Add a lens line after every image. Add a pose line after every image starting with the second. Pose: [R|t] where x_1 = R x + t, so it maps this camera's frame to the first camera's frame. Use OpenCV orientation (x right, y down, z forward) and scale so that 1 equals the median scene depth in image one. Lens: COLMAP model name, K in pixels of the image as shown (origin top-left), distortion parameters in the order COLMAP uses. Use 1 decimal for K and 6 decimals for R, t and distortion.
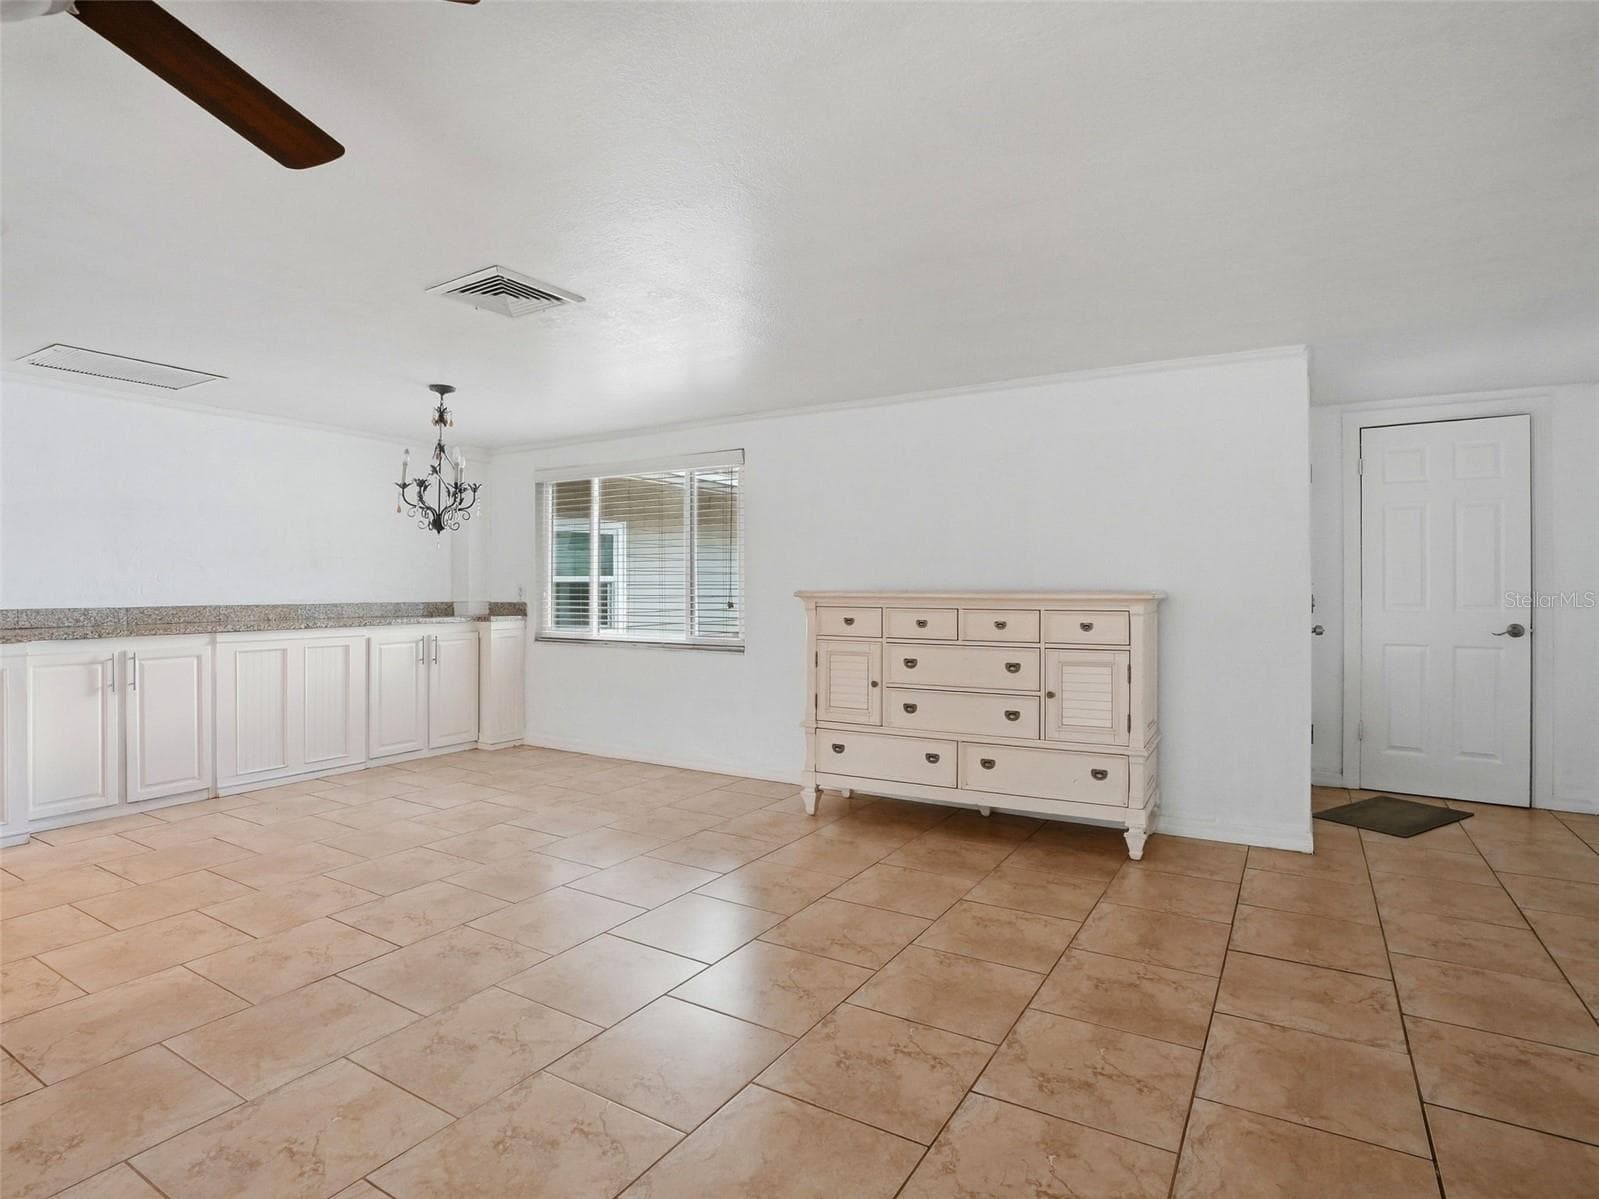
lens RADIAL K [[846.4, 0, 809.6], [0, 846.4, 592.1], [0, 0, 1]] dist [-0.067461, 0.023598]
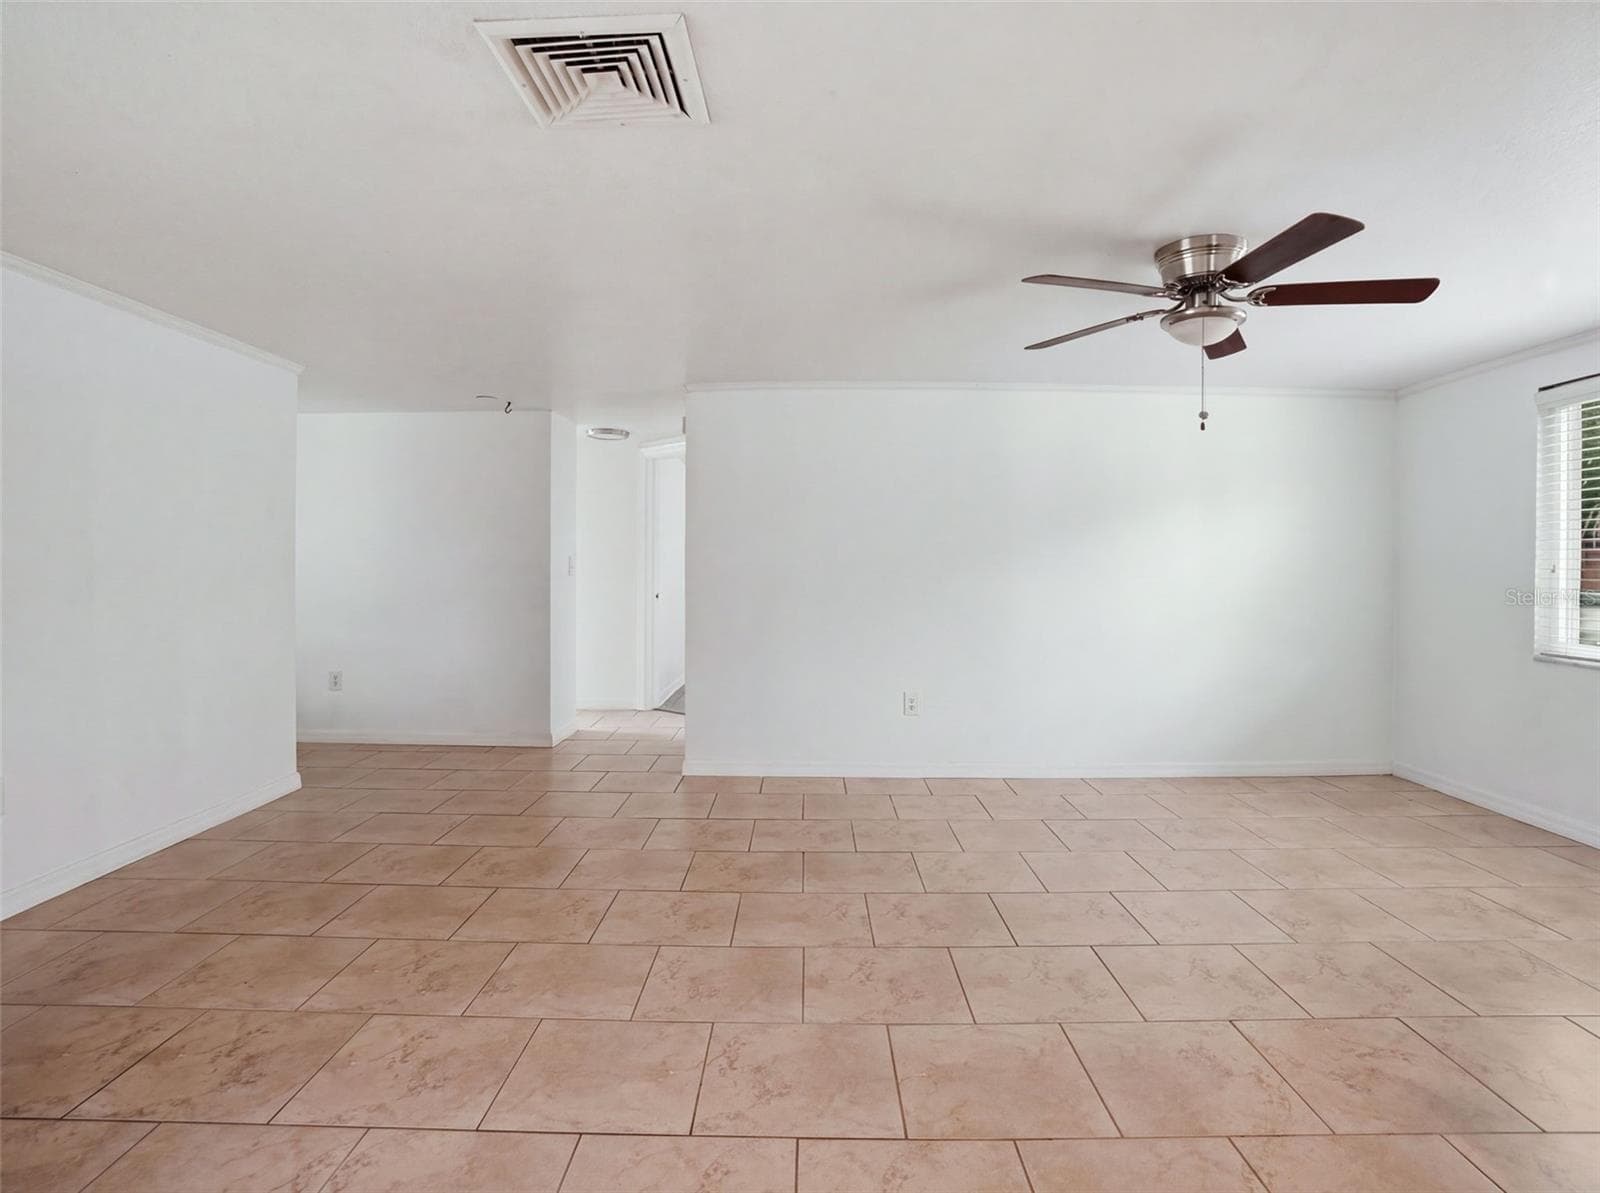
lens RADIAL K [[846.9, 0, 808.6], [0, 846.9, 579.3], [0, 0, 1]] dist [-0.067461, 0.023598]
pose [[-0.513787, -0.015206, 0.857783, -0.959570], [-0.000474, 0.999848, 0.017441, -0.017403], [-0.857918, 0.008554, -0.513716, 1.211845]]
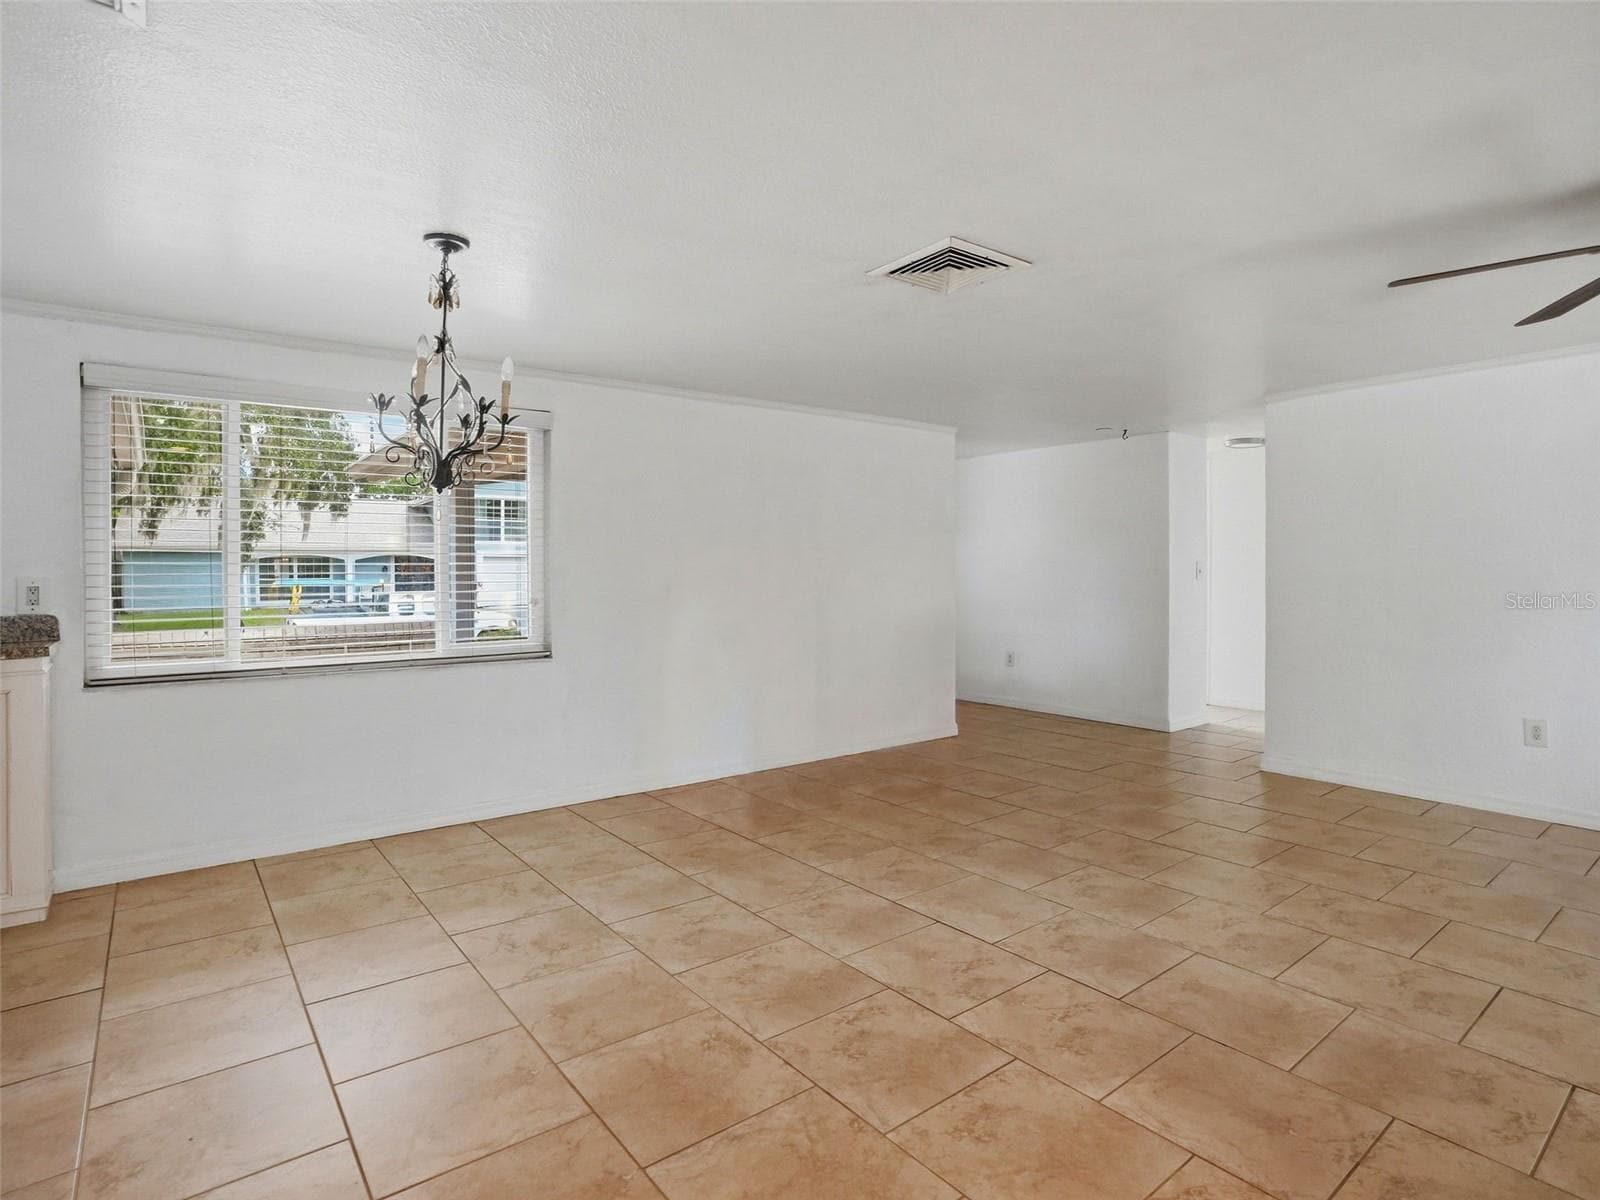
lens RADIAL K [[846.9, 0, 794.8], [0, 846.9, 590.3], [0, 0, 1]] dist [-0.067461, 0.023598]
pose [[0.361641, -0.024948, 0.931983, -1.345130], [0.009466, 0.999689, 0.023087, -0.022158], [-0.932269, 0.000473, 0.361765, 0.852064]]
